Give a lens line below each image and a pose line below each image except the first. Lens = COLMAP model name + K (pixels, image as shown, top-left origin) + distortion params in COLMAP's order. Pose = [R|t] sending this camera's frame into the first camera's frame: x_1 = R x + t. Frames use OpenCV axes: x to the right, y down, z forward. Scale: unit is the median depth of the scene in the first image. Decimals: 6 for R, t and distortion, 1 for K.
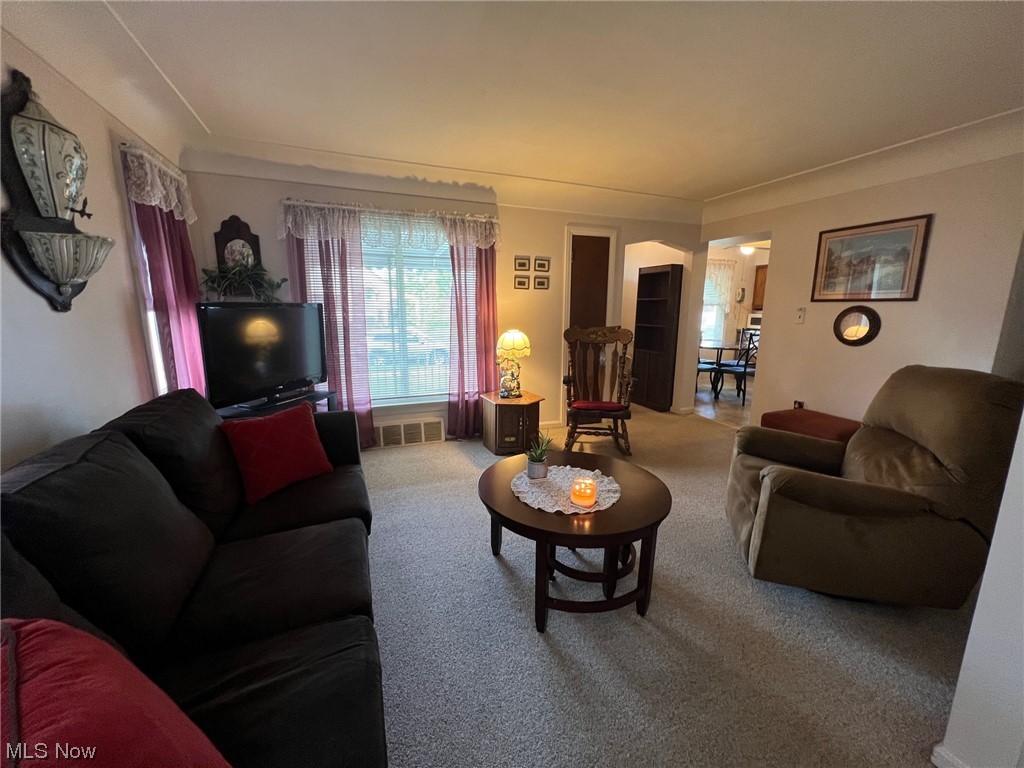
lens RADIAL K [[405.9, 0, 512.5], [0, 405.9, 385.1], [0, 0, 1]] dist [0.001199, -0.000228]
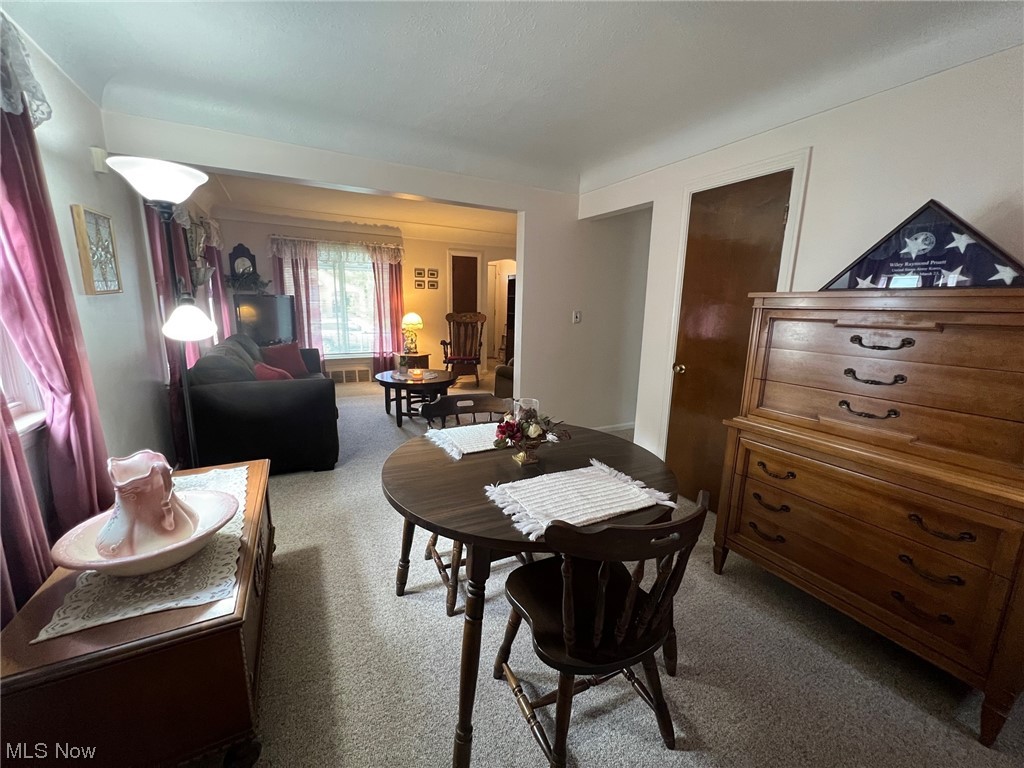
lens RADIAL K [[405.9, 0, 511.9], [0, 405.9, 384.0], [0, 0, 1]] dist [0.001199, -0.000228]
pose [[0.993202, -0.007332, 0.116169, 0.210400], [0.006086, 0.999920, 0.011073, 0.138262], [-0.116241, -0.010290, 0.993168, -0.704656]]
